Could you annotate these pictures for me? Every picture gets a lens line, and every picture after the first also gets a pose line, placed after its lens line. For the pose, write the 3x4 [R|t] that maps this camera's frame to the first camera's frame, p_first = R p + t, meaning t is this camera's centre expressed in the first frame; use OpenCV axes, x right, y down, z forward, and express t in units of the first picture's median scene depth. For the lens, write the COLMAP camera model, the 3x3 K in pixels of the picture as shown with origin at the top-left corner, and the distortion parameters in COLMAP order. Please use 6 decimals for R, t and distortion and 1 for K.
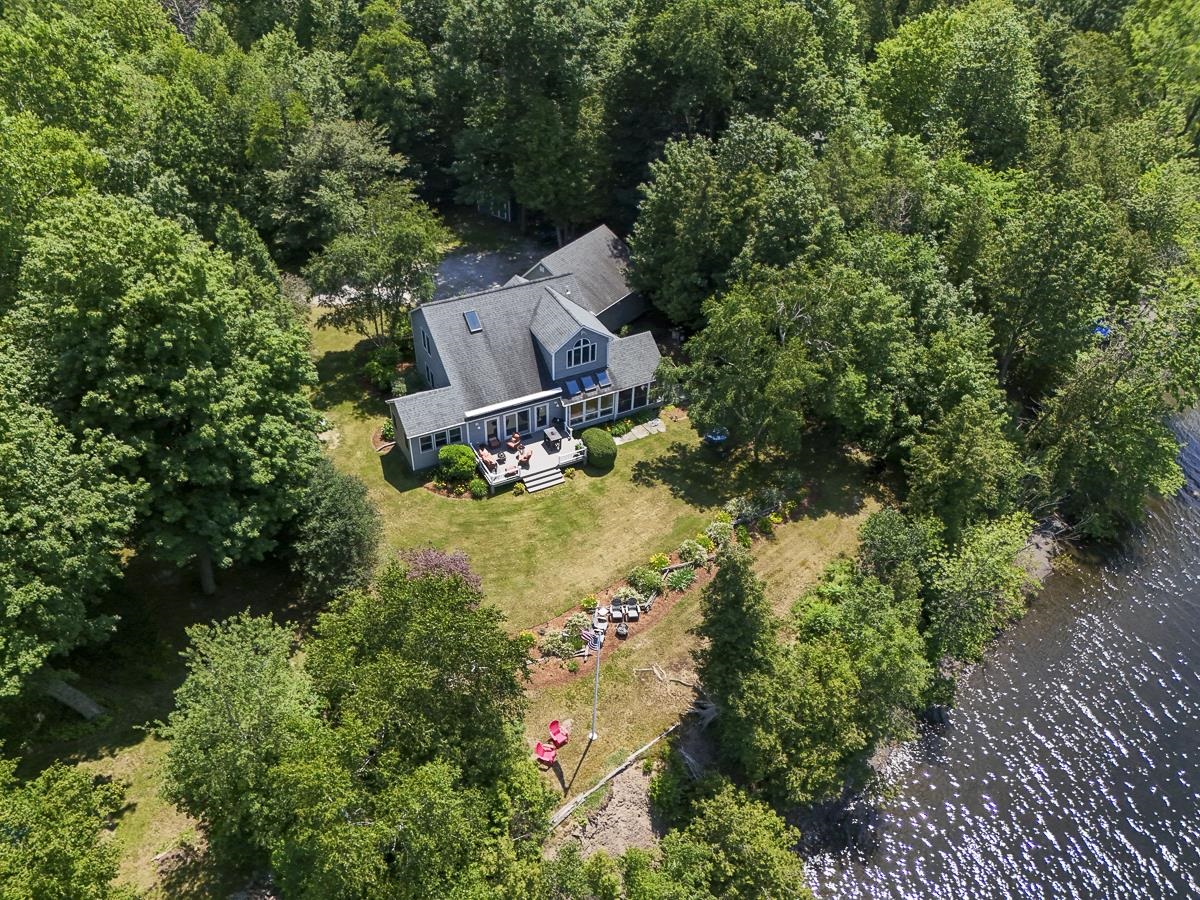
lens RADIAL K [[862.1, 0, 600.0], [0, 862.1, 450.0], [0, 0, 1]] dist [0.095747, -0.097058]
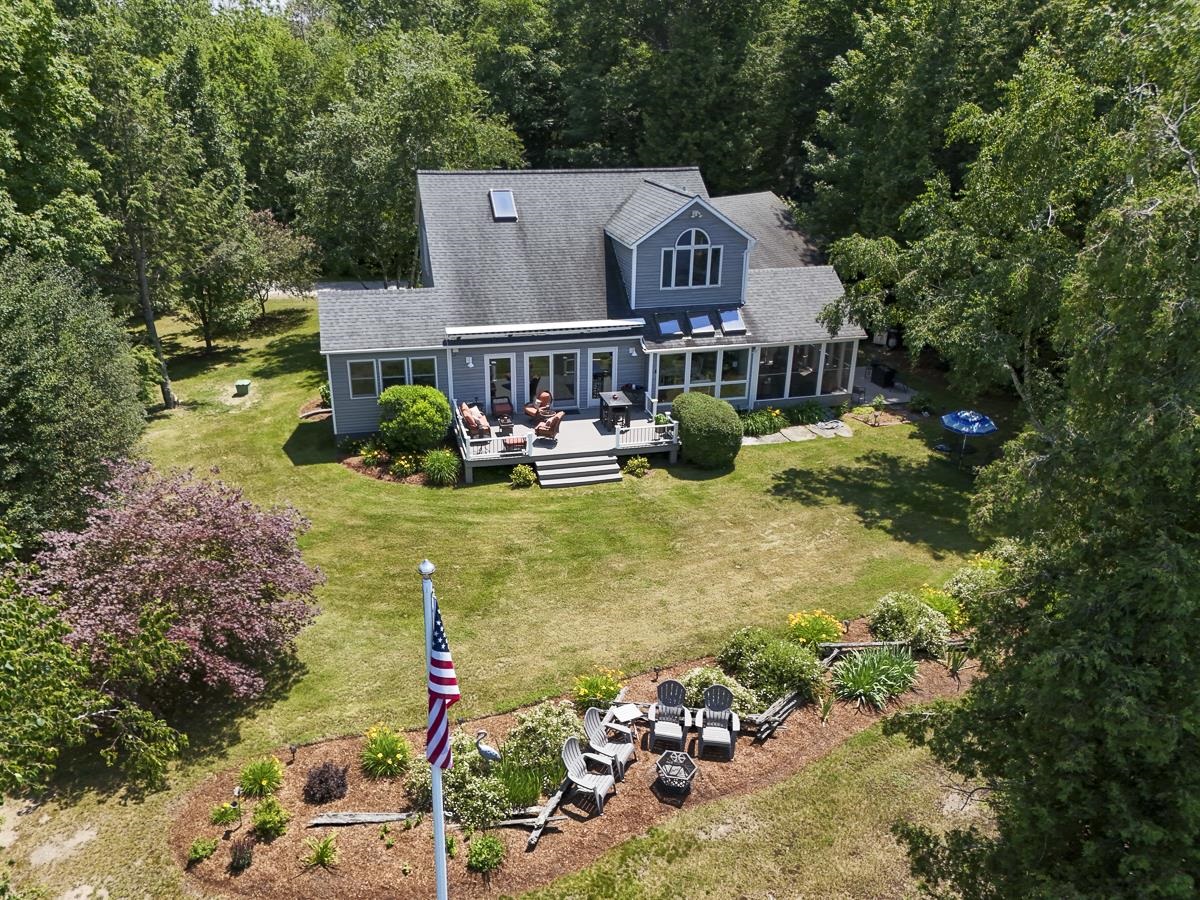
lens RADIAL K [[862.1, 0, 600.0], [0, 862.1, 450.0], [0, 0, 1]] dist [0.095747, -0.097058]
pose [[0.969088, 0.060164, -0.239266, 0.058363], [-0.135960, 0.939492, -0.314436, 0.169923], [0.205871, 0.337247, 0.918630, 0.557101]]
